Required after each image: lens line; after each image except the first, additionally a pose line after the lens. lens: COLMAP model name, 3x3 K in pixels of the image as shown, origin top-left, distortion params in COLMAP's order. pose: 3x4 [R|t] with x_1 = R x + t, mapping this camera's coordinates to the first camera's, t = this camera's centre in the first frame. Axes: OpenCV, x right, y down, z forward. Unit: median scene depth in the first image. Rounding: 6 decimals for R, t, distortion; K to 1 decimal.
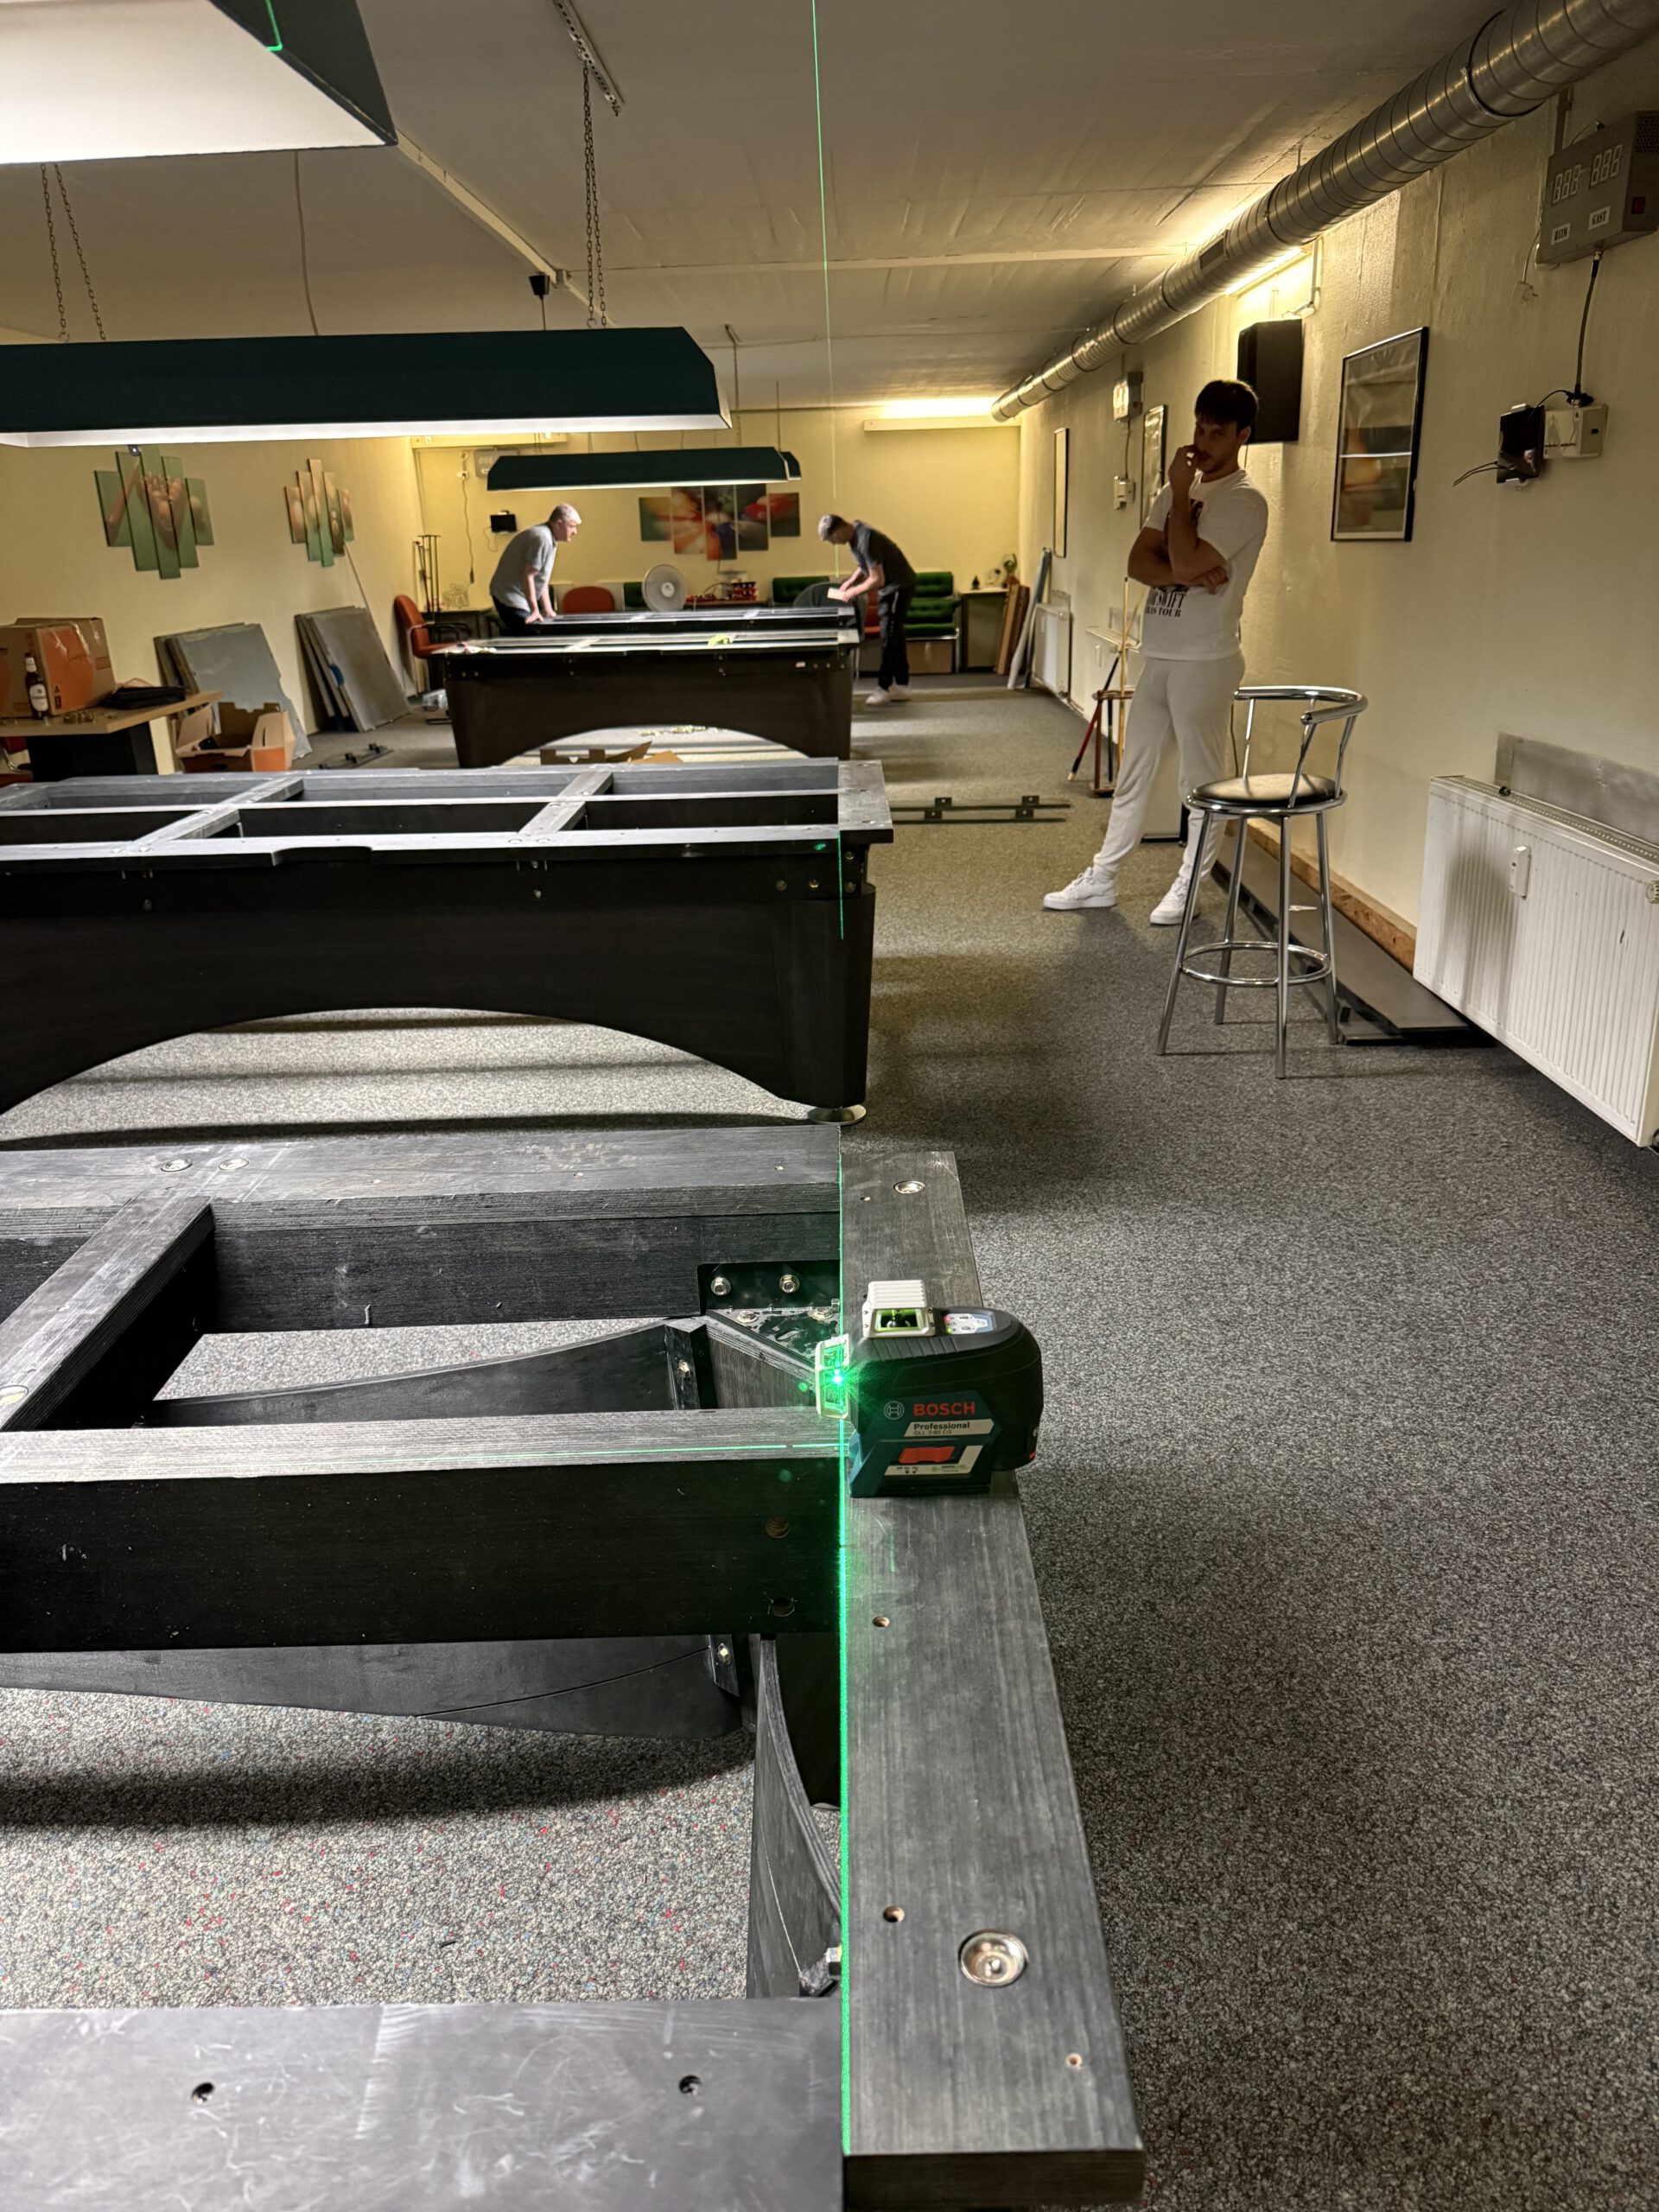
lens RADIAL K [[1565.2, 0, 817.5], [0, 1565.2, 1122.0], [0, 0, 1]] dist [0.052570, -0.072370]
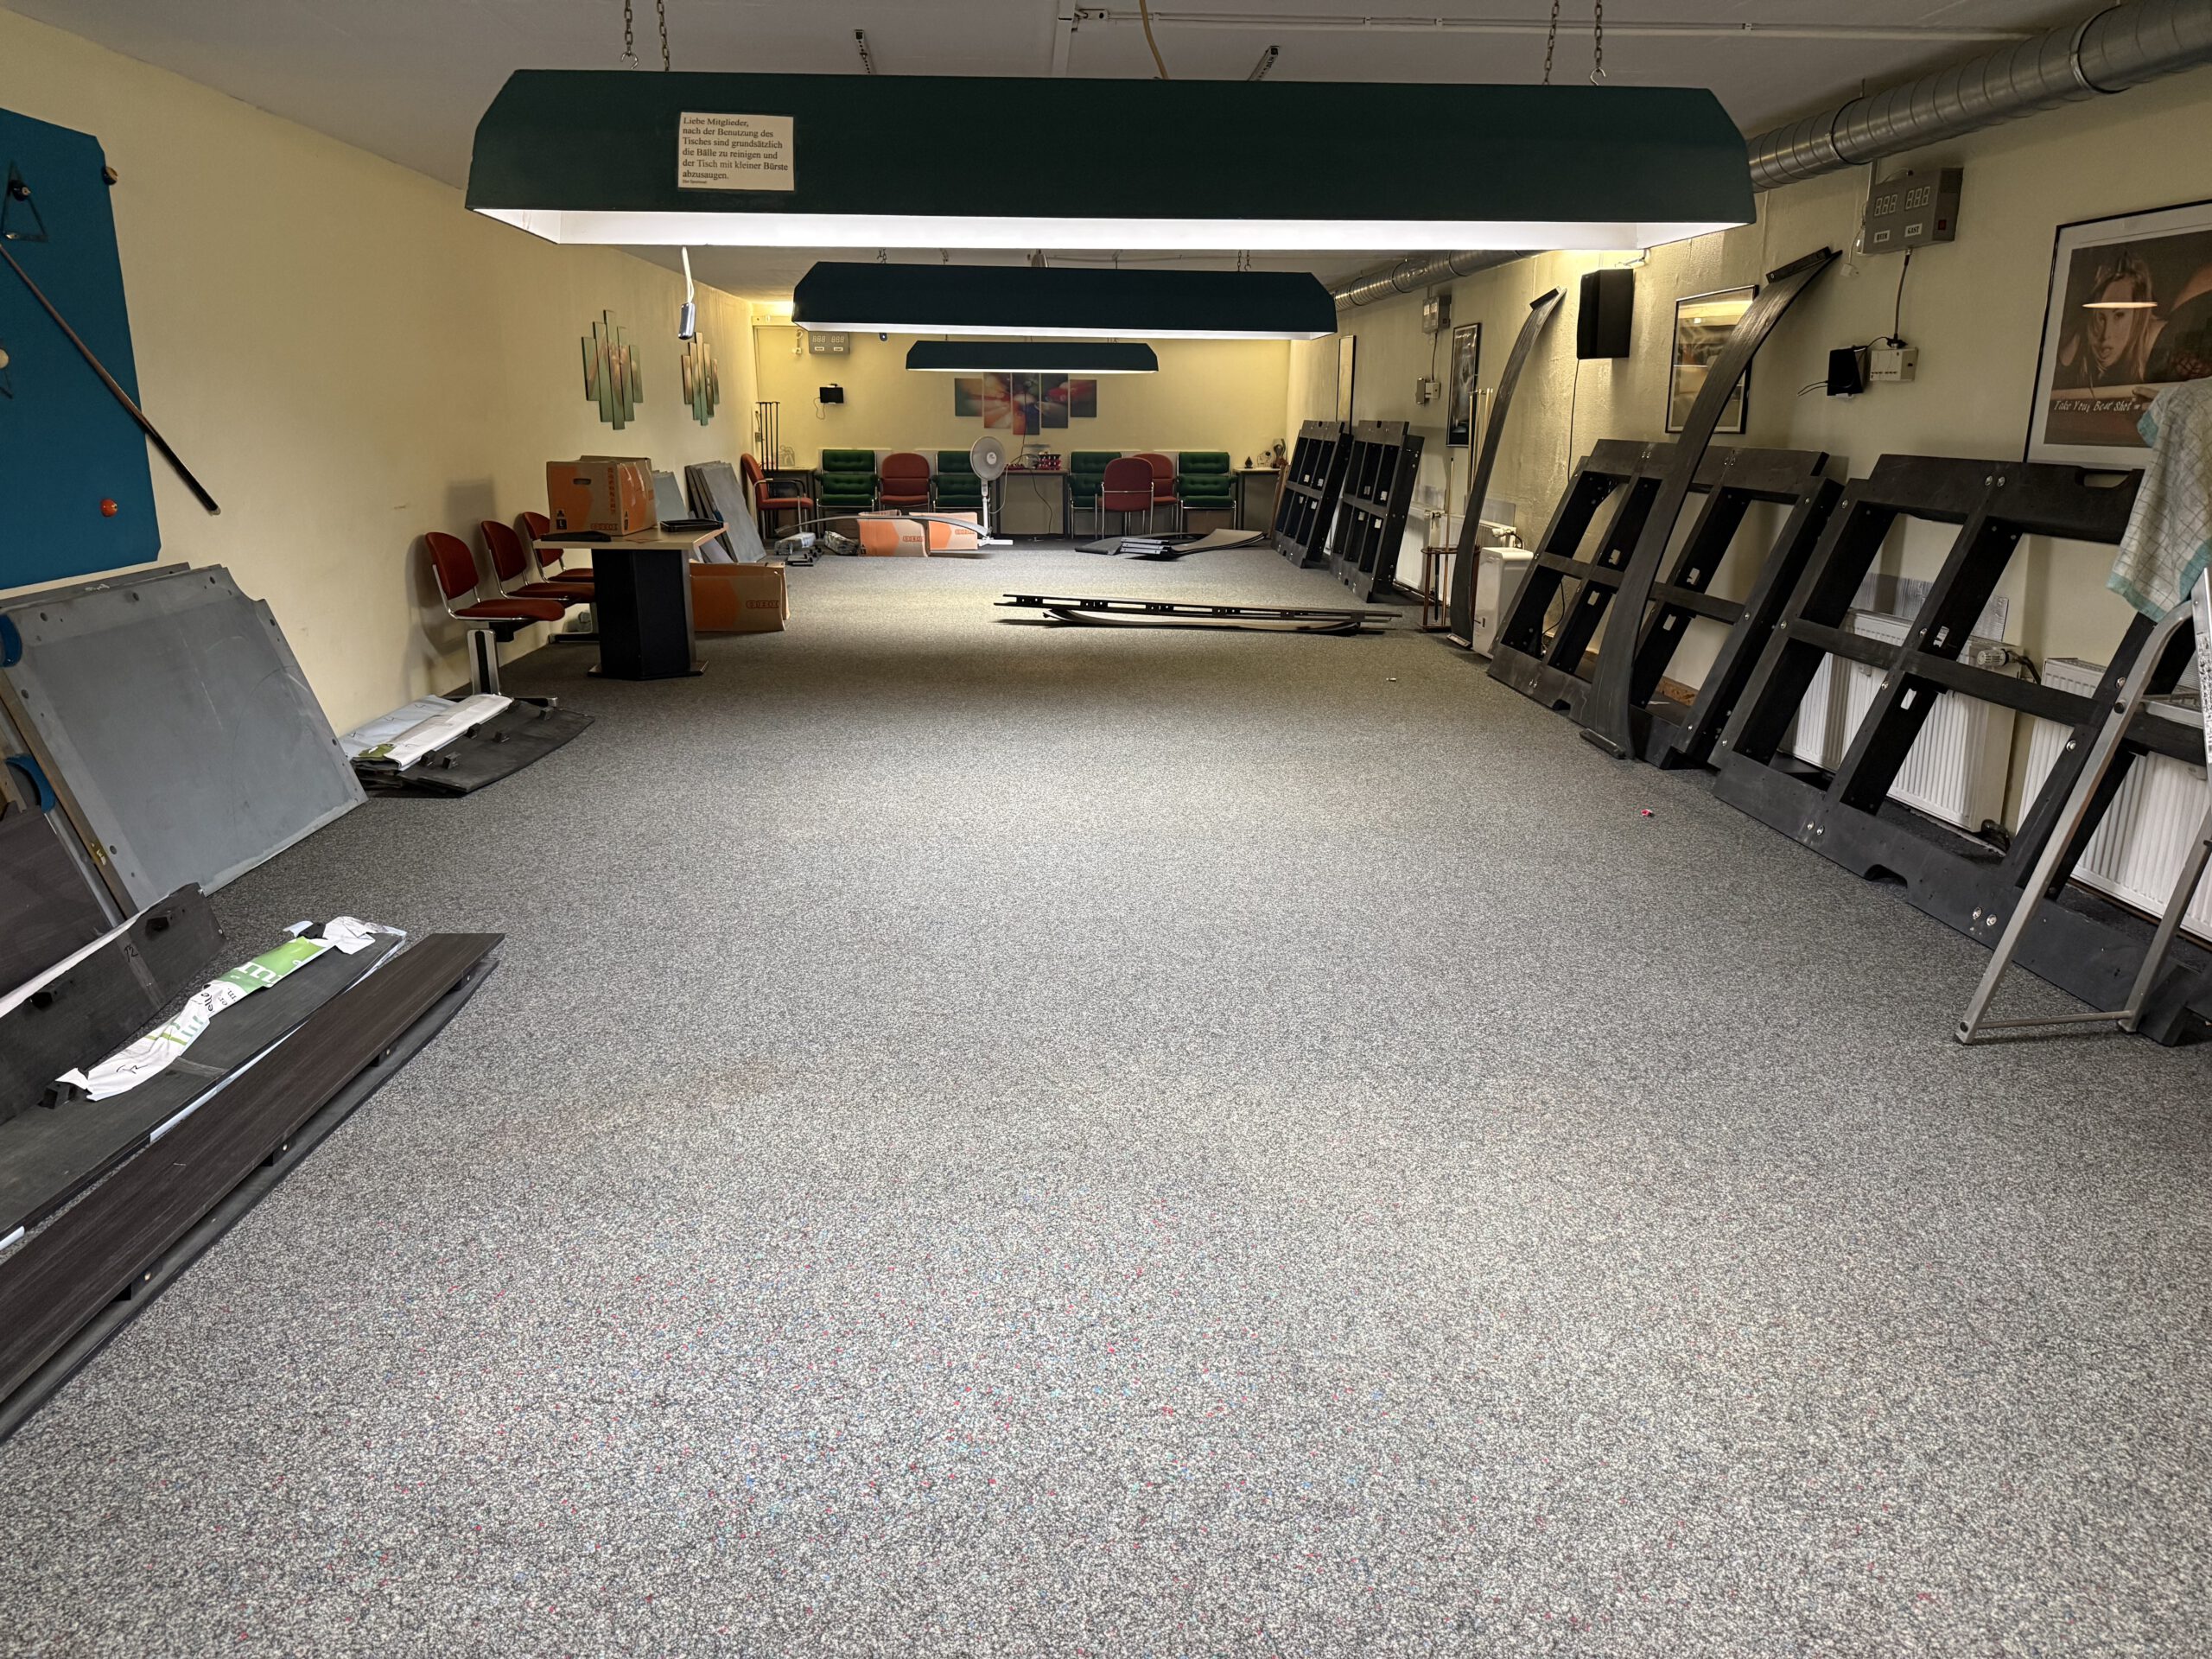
lens RADIAL K [[1565.2, 0, 1096.1], [0, 1565.2, 833.5], [0, 0, 1]] dist [0.052570, -0.072370]
pose [[0.996887, 0.018808, 0.076569, -0.322170], [-0.011121, 0.994964, -0.099617, 0.135094], [-0.078057, 0.098455, 0.992075, -0.318000]]
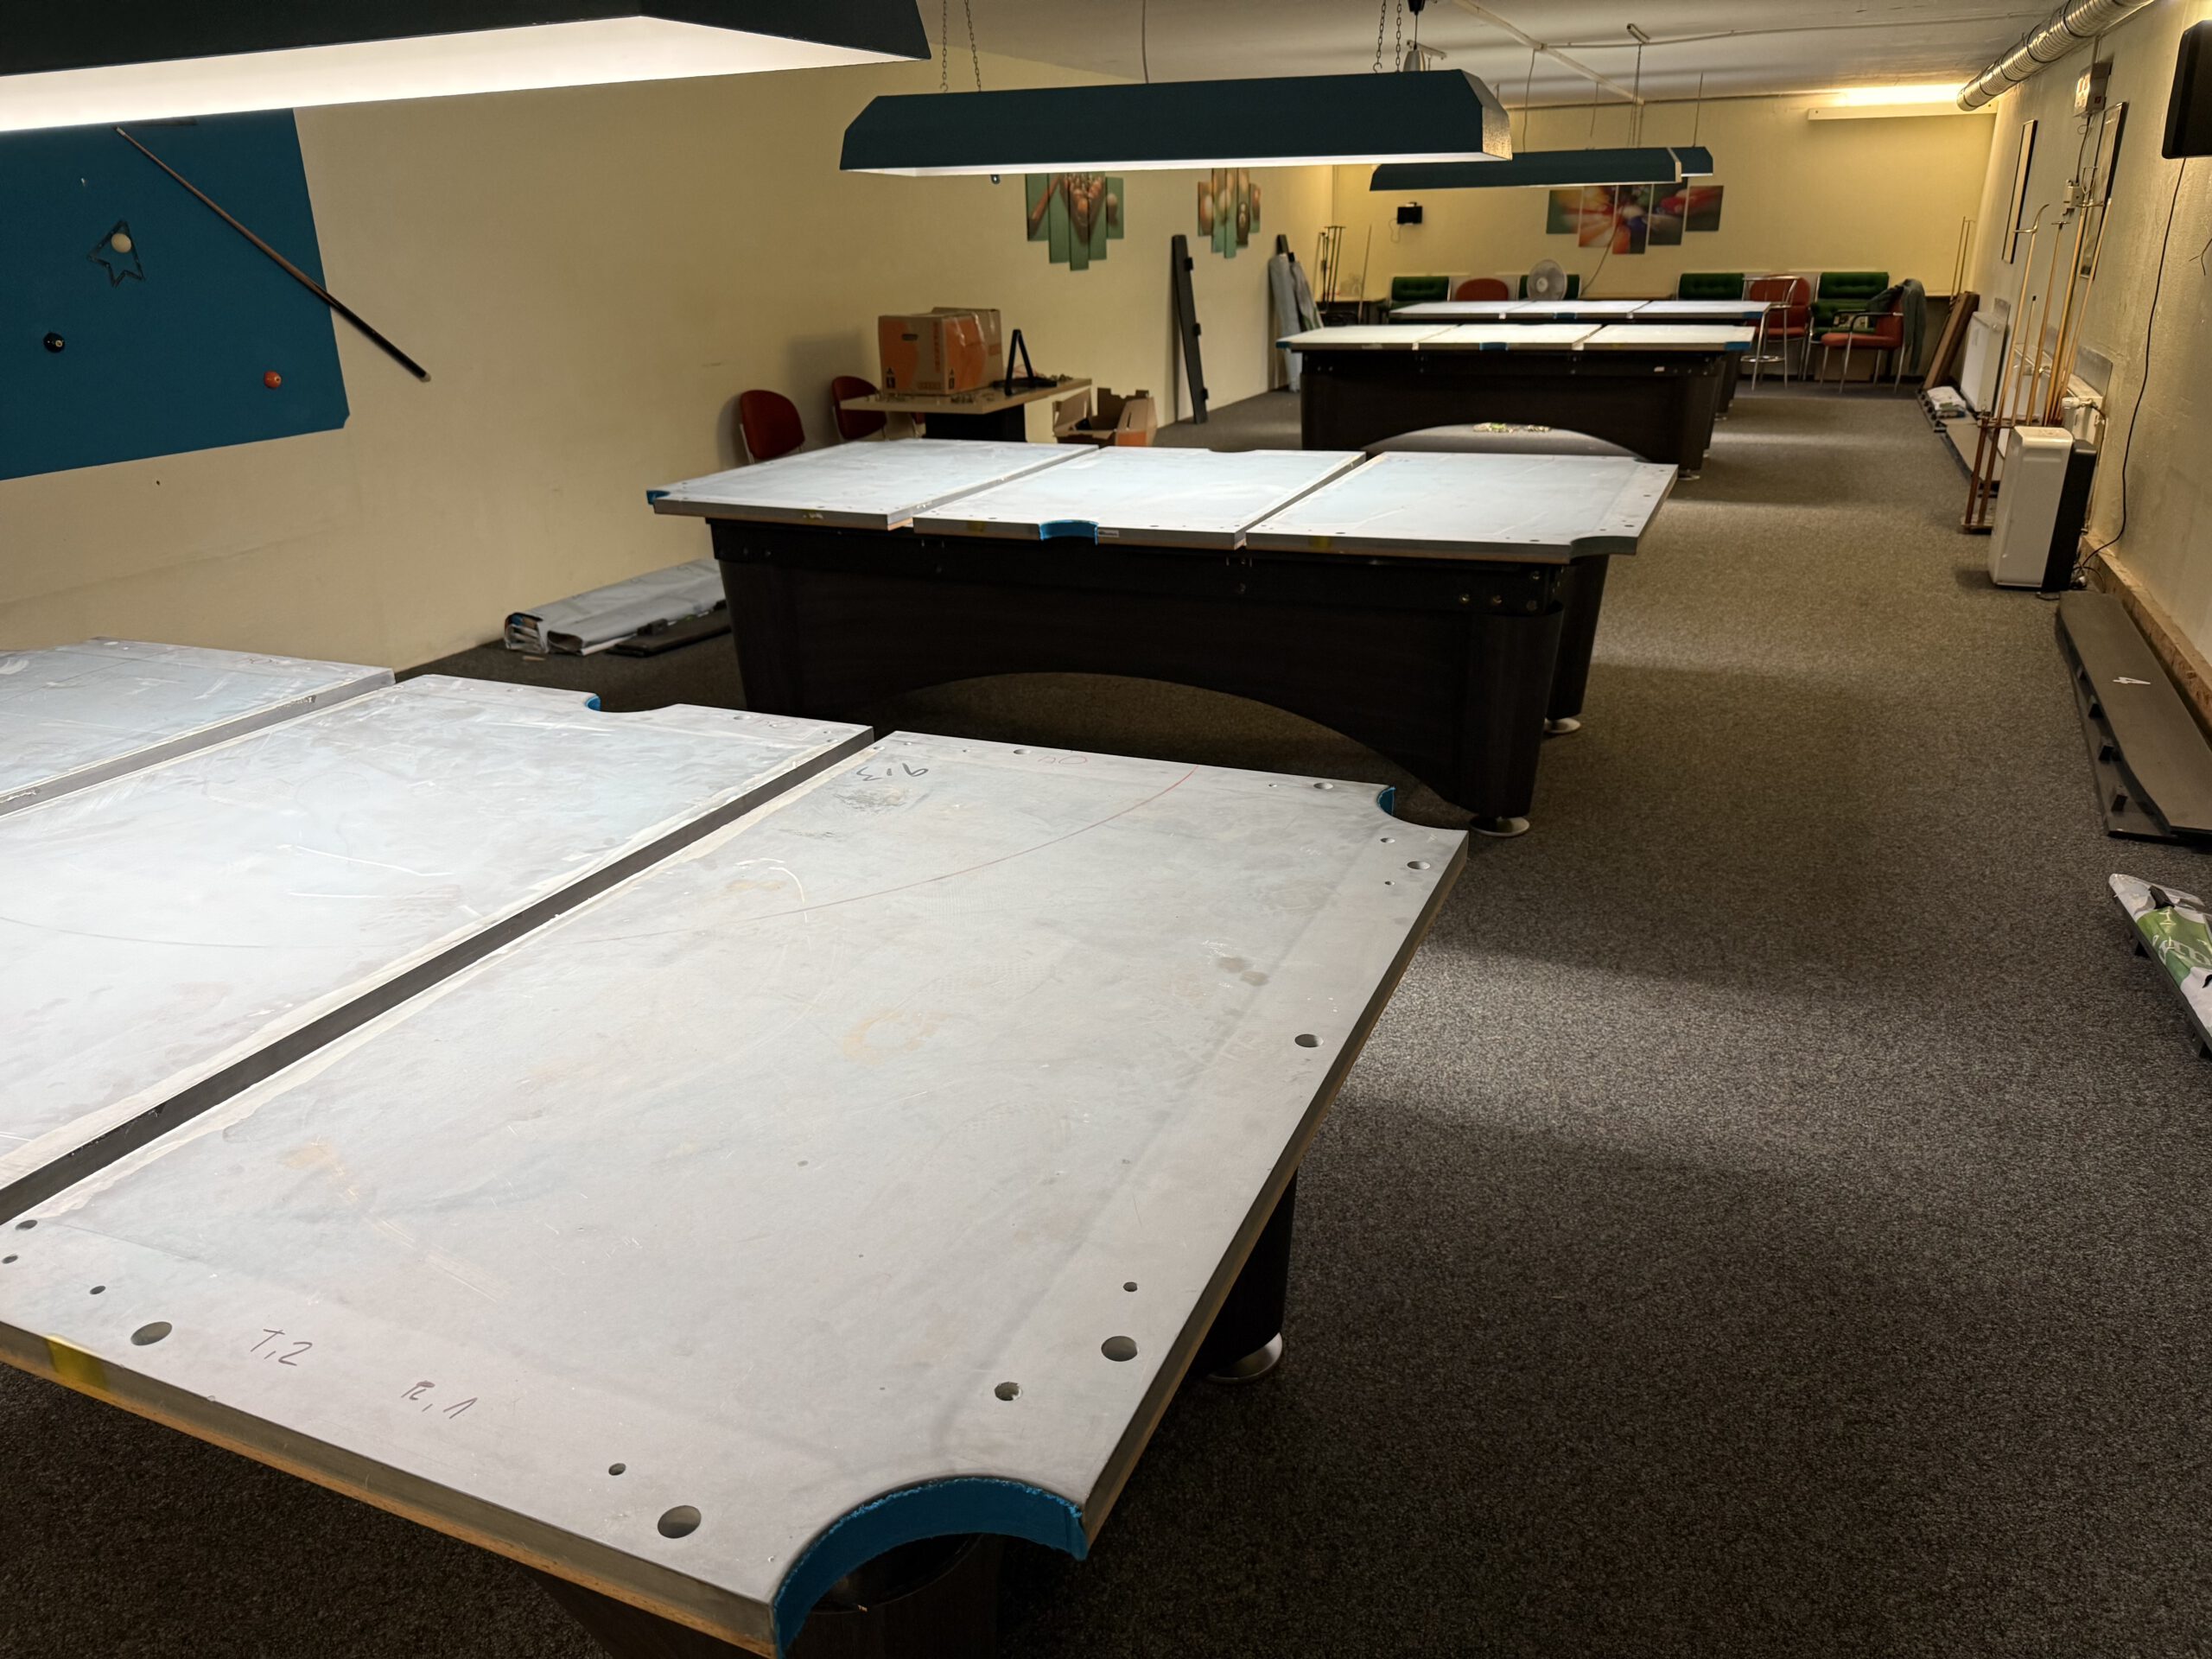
lens RADIAL K [[1565.2, 0, 1096.2], [0, 1565.2, 849.7], [0, 0, 1]] dist [0.052570, -0.072370]
pose [[0.922977, 0.154305, -0.352566, 0.121867], [-0.144777, 0.988022, 0.053410, -0.005572], [0.356584, 0.001747, 0.934262, -0.063596]]
